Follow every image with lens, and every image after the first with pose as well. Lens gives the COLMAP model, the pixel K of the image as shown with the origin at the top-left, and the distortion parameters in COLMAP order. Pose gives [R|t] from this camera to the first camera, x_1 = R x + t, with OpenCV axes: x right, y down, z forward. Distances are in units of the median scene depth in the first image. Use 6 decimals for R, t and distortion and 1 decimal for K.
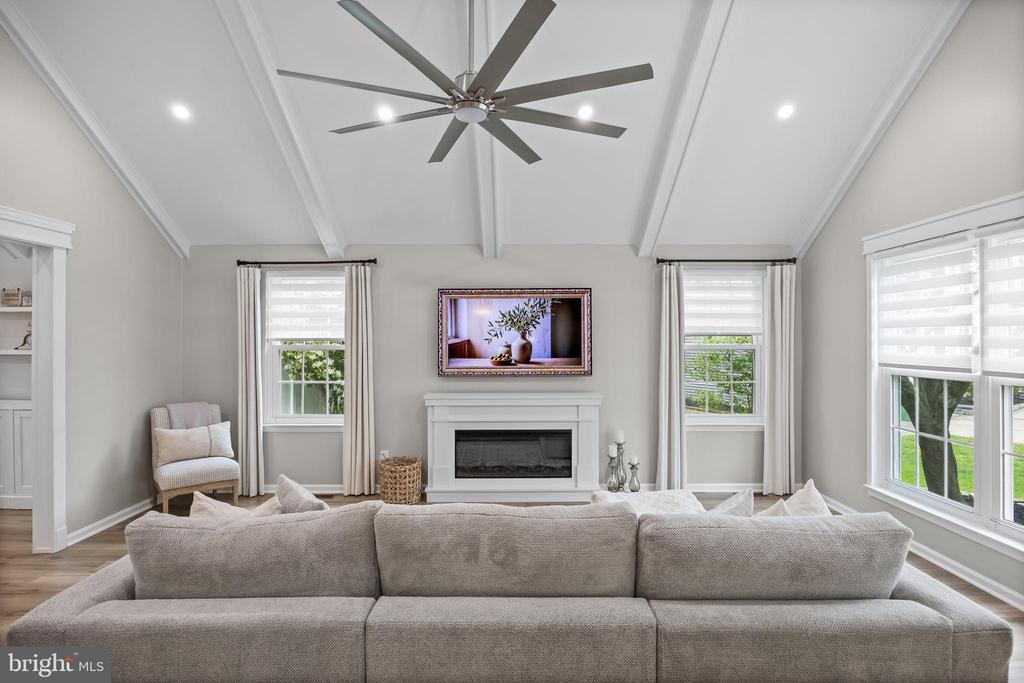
lens RADIAL K [[521.1, 0, 512.8], [0, 521.1, 339.1], [0, 0, 1]] dist [-0.004099, -0.000764]
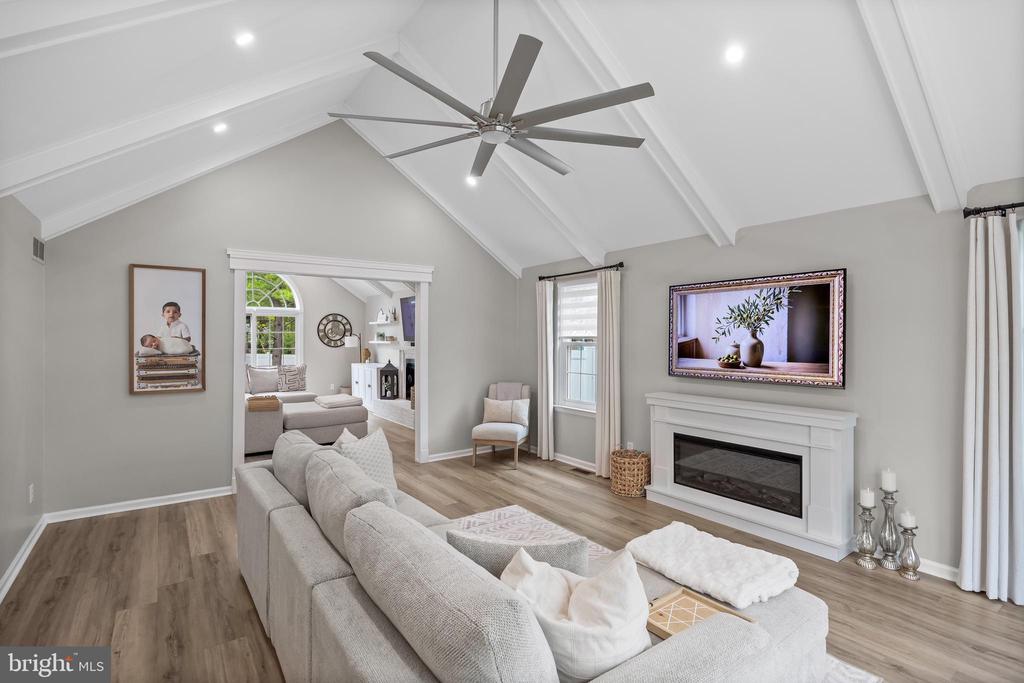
lens RADIAL K [[494.9, 0, 512.8], [0, 494.9, 339.3], [0, 0, 1]] dist [0.001193, 0.000113]
pose [[0.589192, 0.006951, -0.807963, 0.434702], [-0.002617, 0.999974, 0.006694, -0.002250], [0.807989, -0.001830, 0.589195, 0.218100]]
